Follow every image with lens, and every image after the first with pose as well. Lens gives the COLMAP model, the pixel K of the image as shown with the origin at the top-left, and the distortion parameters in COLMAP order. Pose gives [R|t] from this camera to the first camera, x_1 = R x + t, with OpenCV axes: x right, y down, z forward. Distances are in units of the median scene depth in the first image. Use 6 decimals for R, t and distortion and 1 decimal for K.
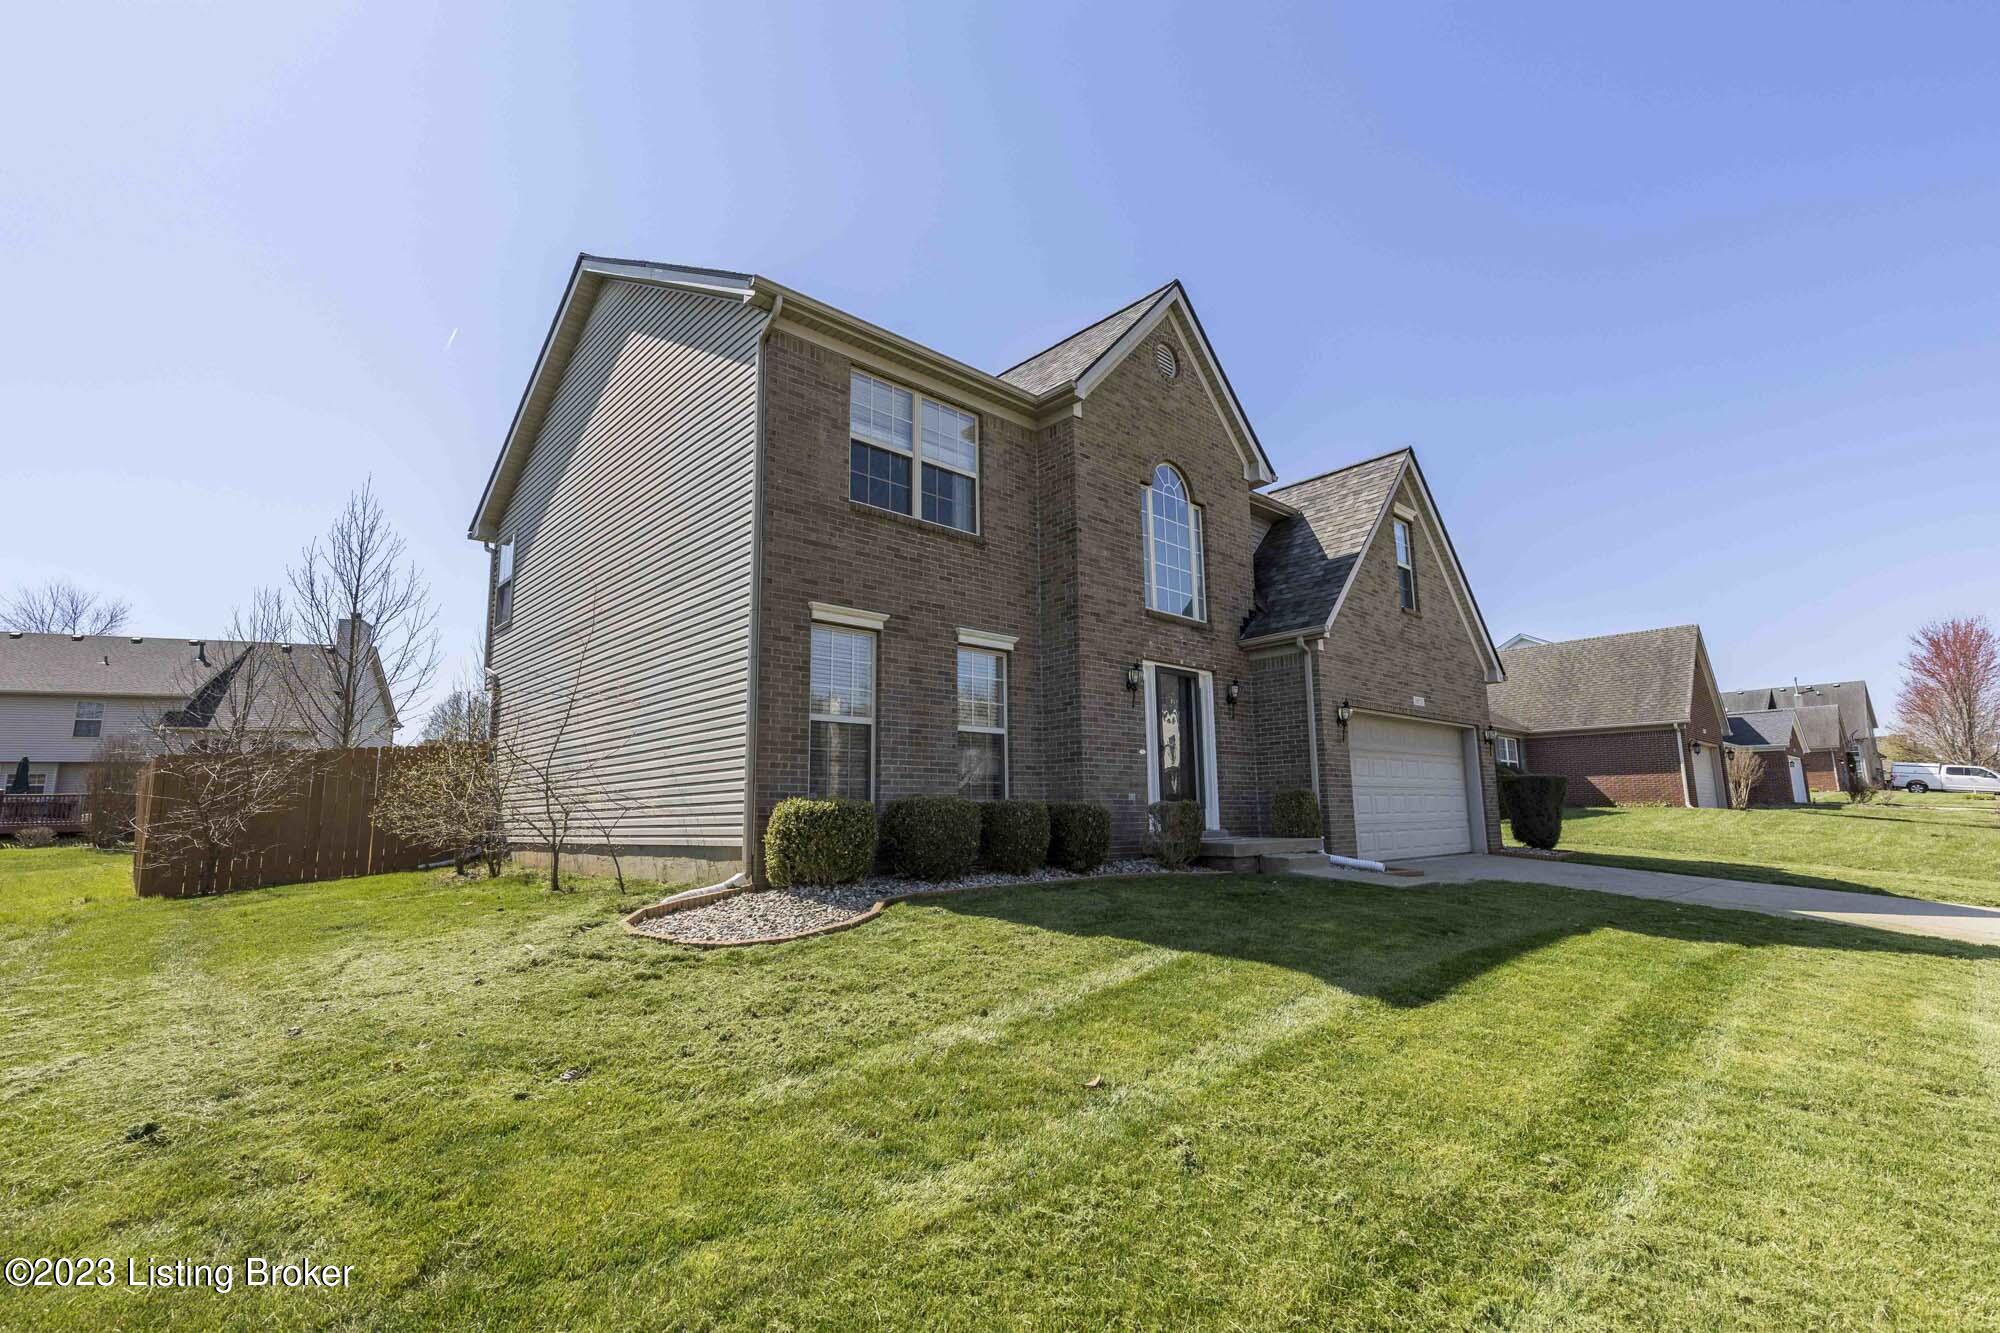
lens RADIAL K [[904.9, 0, 995.1], [0, 904.9, 672.5], [0, 0, 1]] dist [0.009125, -0.002153]
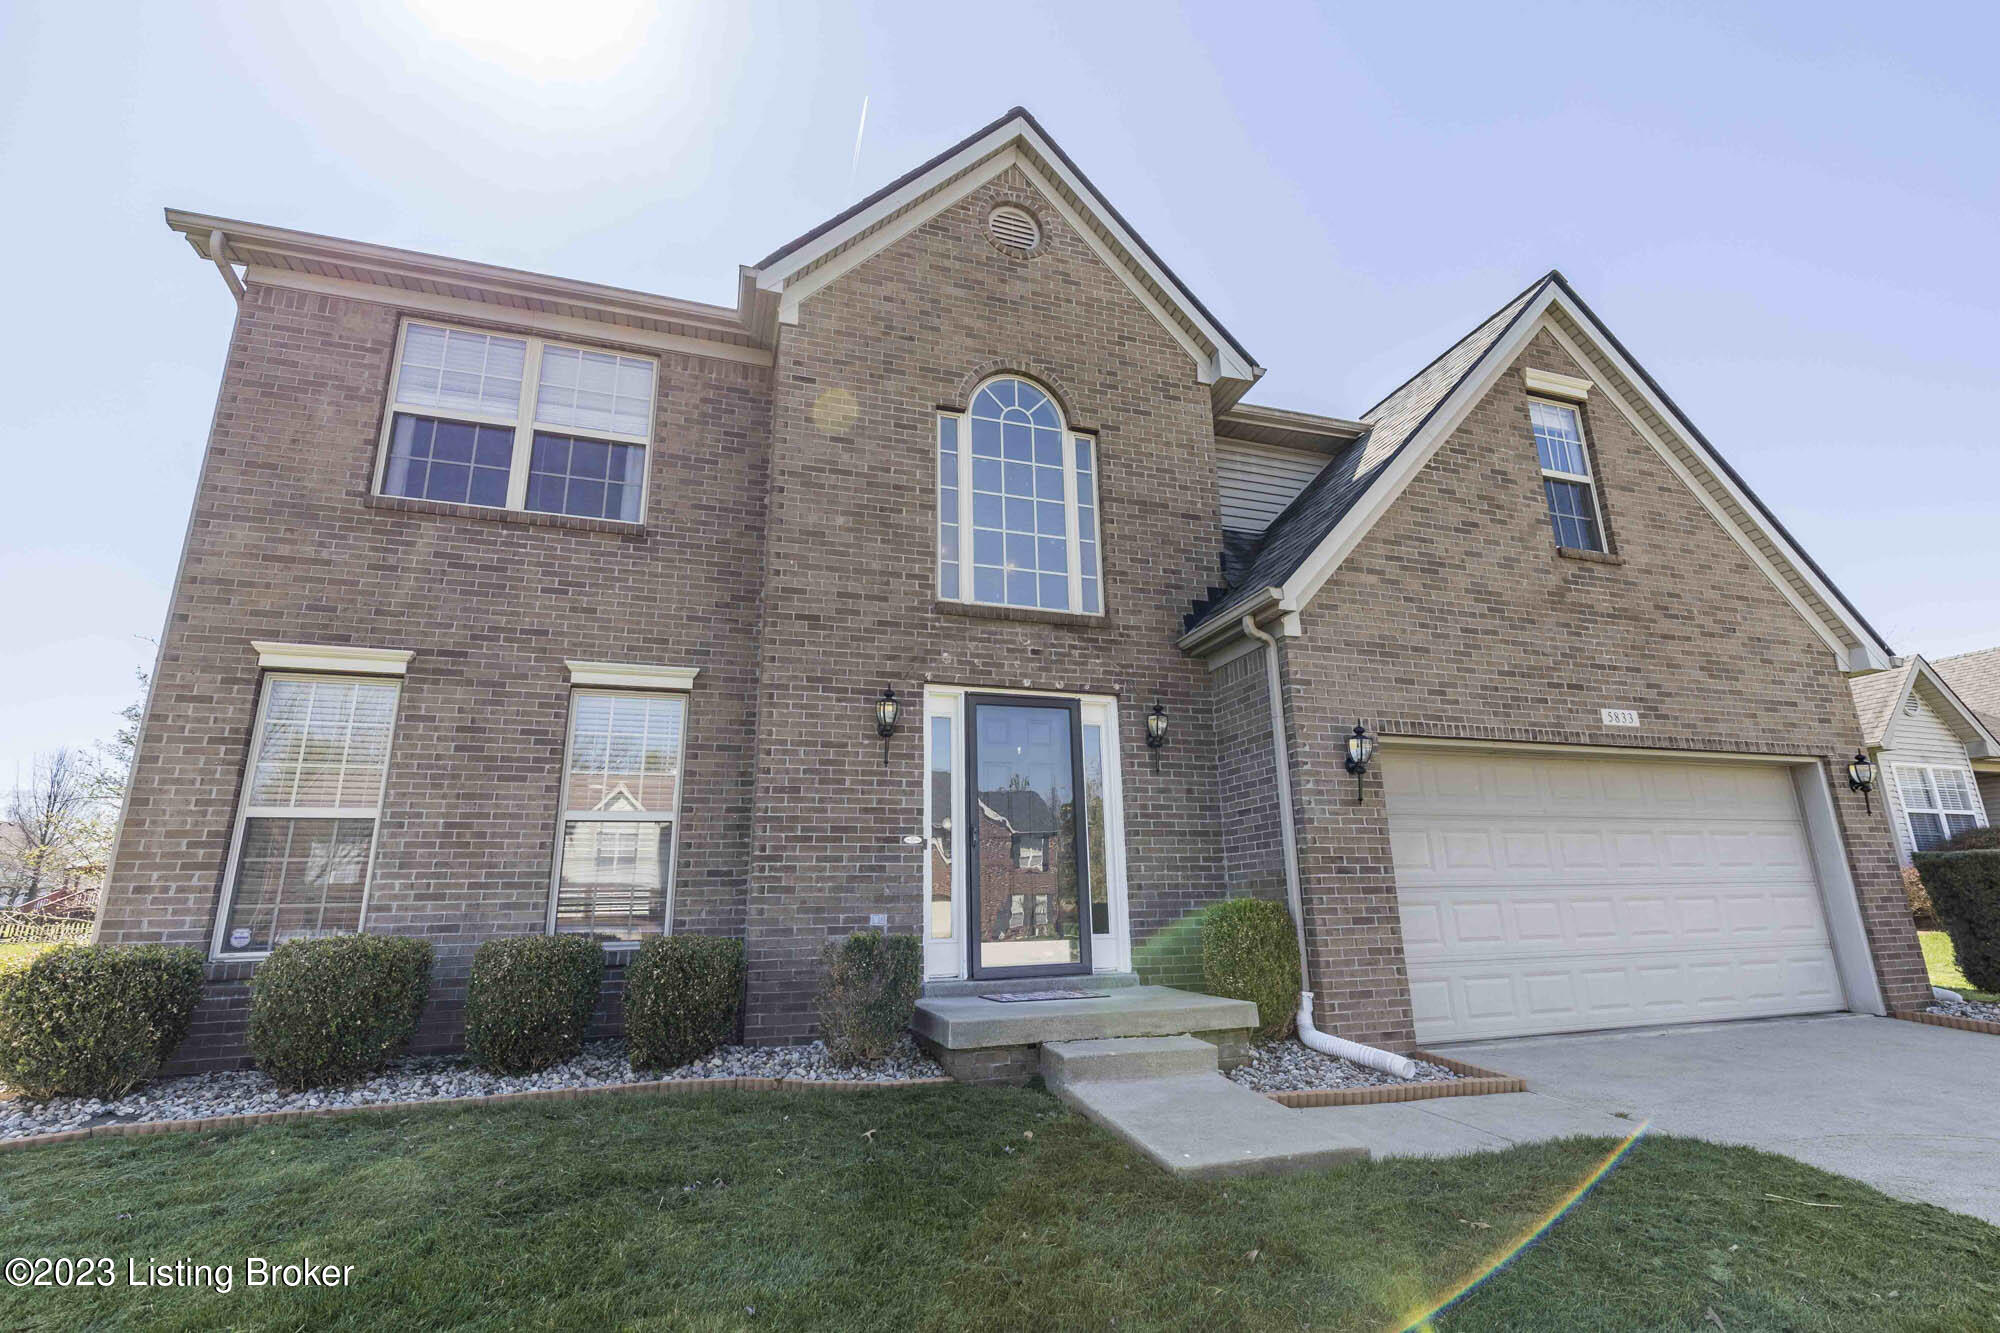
lens RADIAL K [[904.9, 0, 998.8], [0, 904.9, 668.6], [0, 0, 1]] dist [0.009125, -0.002153]
pose [[0.909636, -0.110829, -0.400349, 0.464588], [0.072581, 0.991331, -0.109518, 0.046225], [0.409016, 0.070564, 0.909795, 0.487503]]
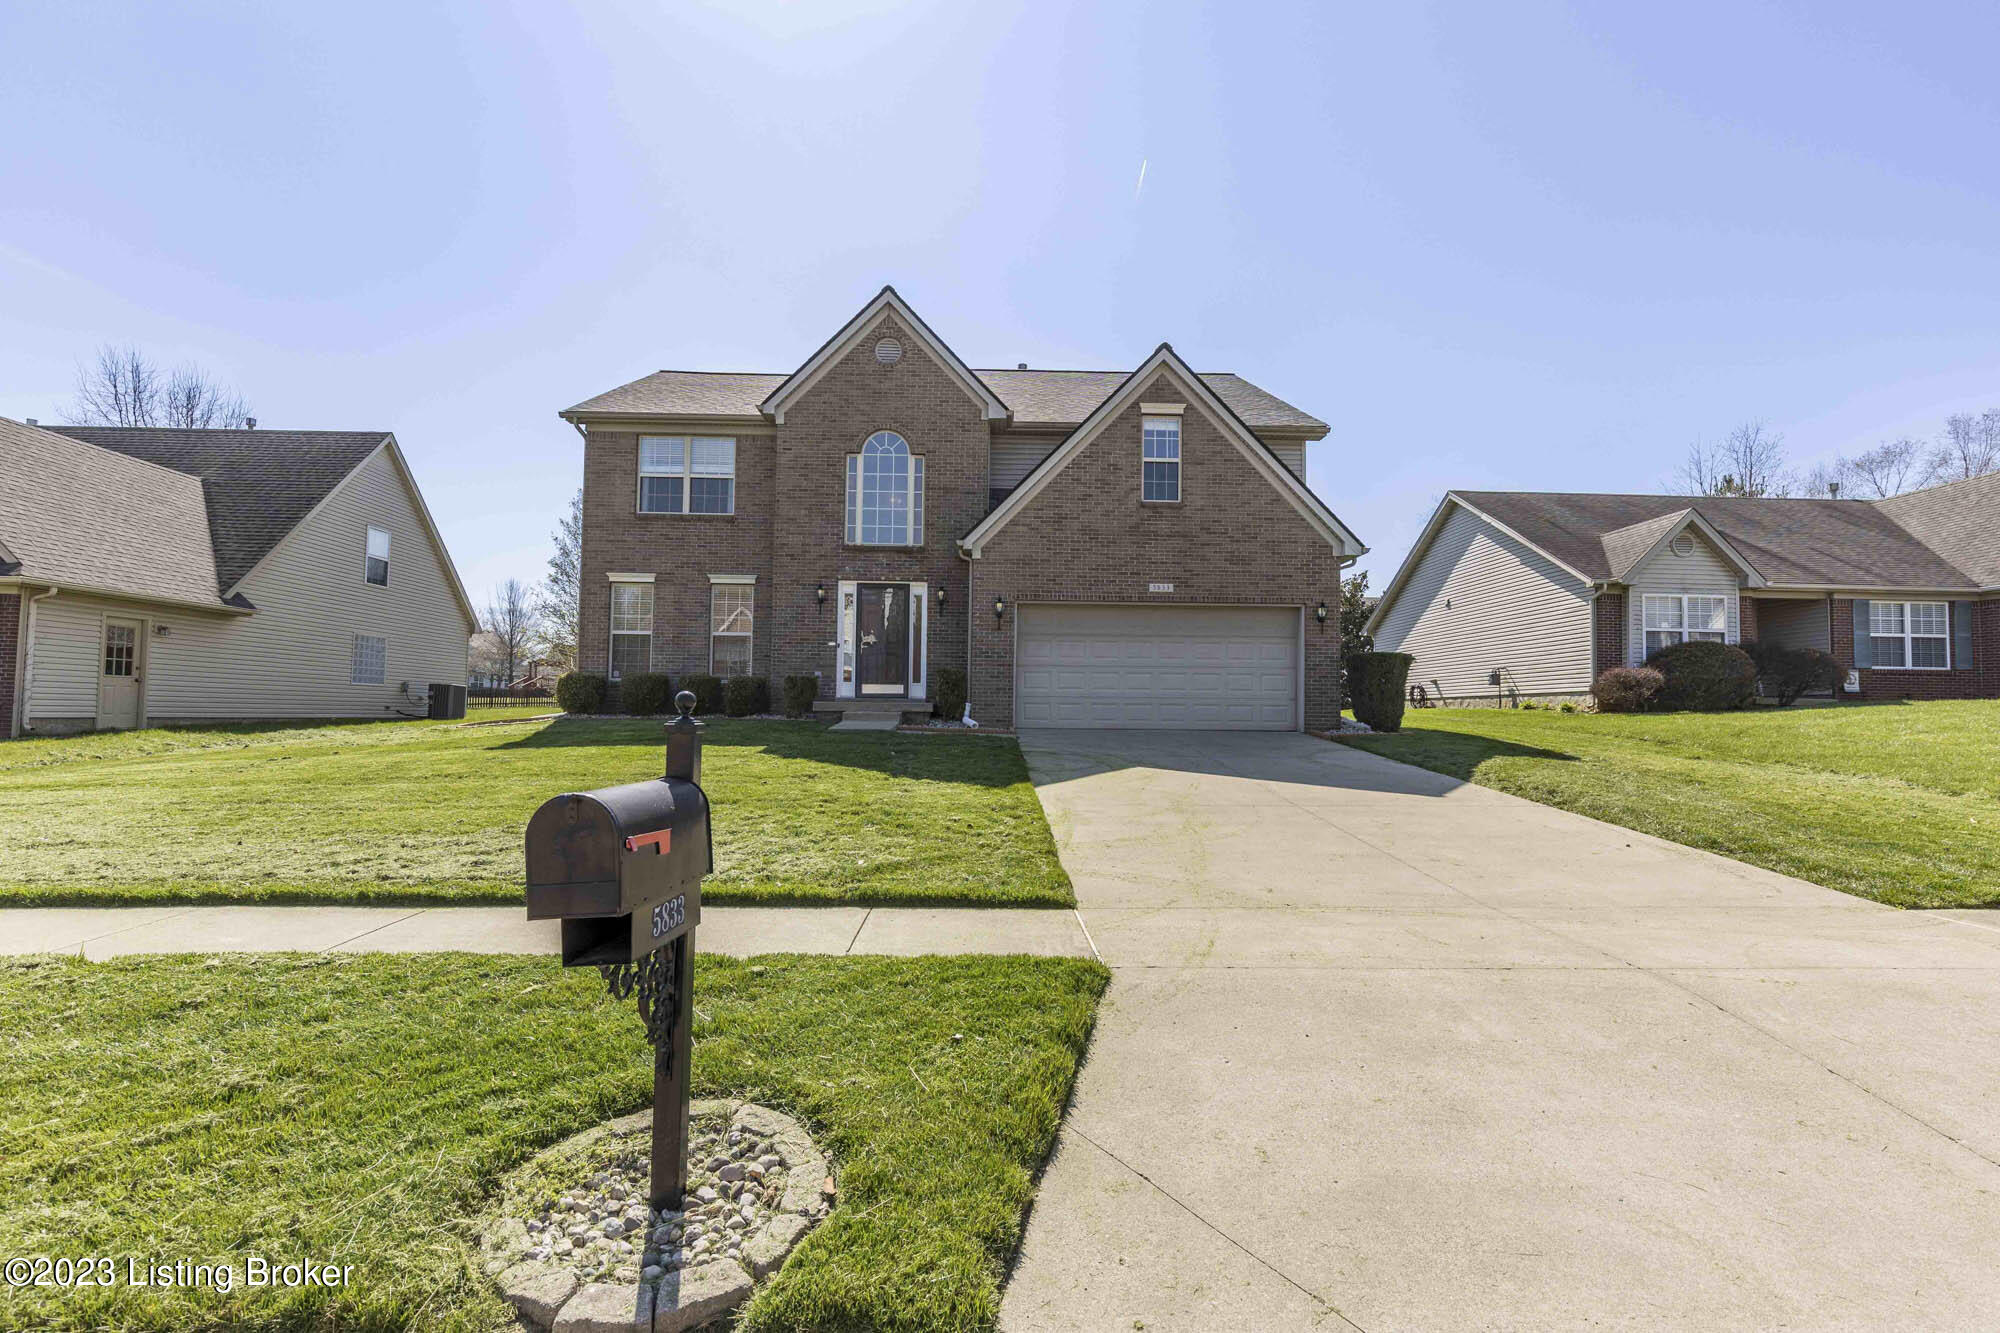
lens RADIAL K [[904.9, 0, 1004.7], [0, 904.9, 673.5], [0, 0, 1]] dist [0.009125, -0.002153]
pose [[0.749009, -0.010990, -0.662469, 1.371634], [0.083913, 0.993384, 0.078395, 0.043643], [0.657225, -0.114309, 0.744976, 0.075070]]
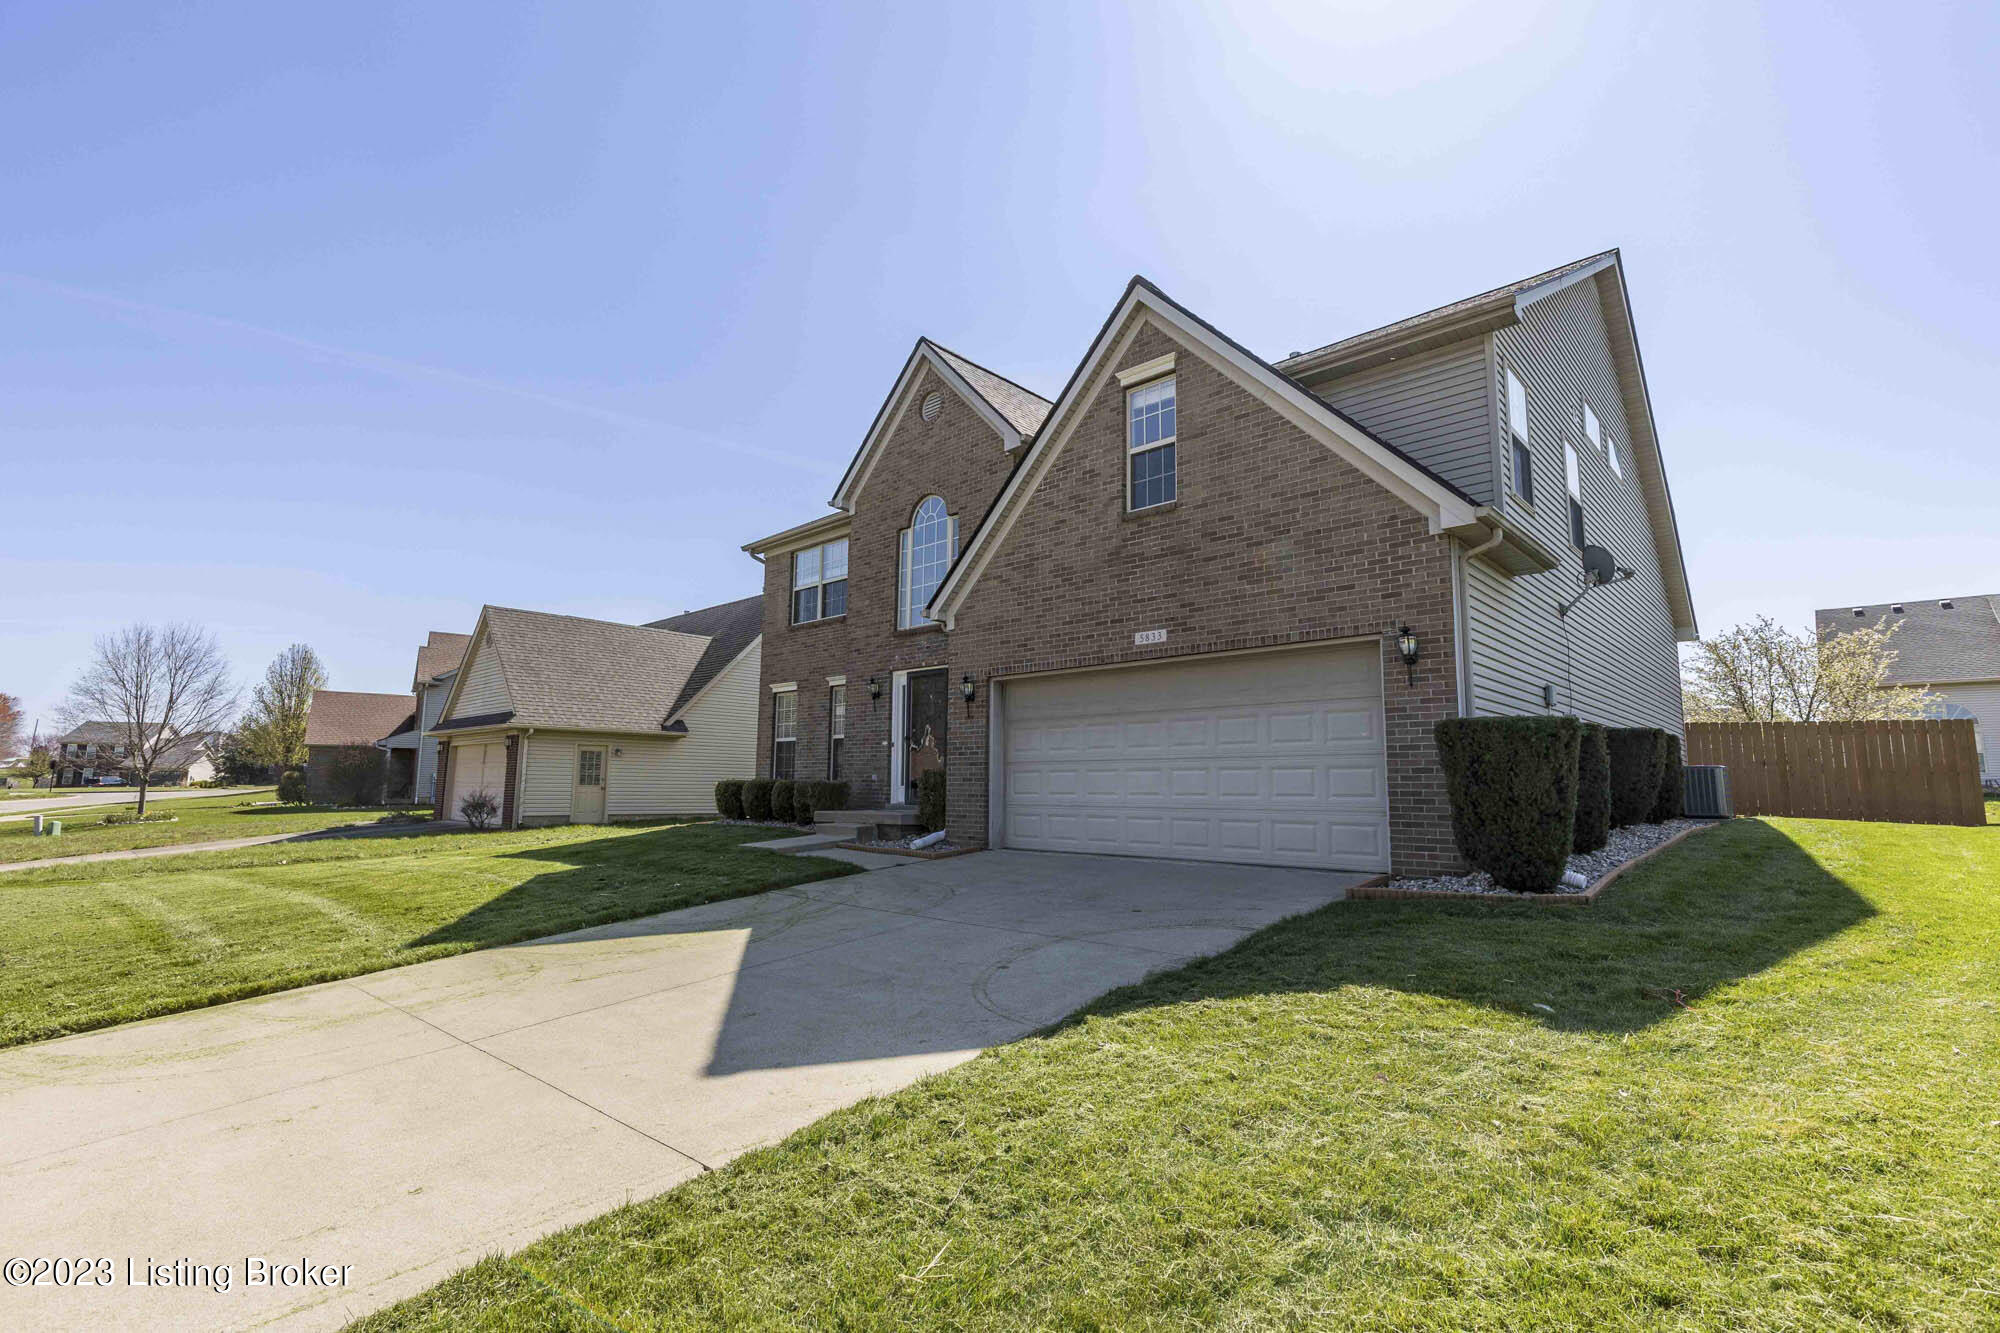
lens RADIAL K [[904.9, 0, 997.1], [0, 904.9, 672.5], [0, 0, 1]] dist [0.009125, -0.002153]
pose [[0.066297, -0.115270, -0.991119, 1.515250], [0.149113, 0.983295, -0.104385, 0.150466], [0.986595, -0.140868, 0.082378, 1.077824]]
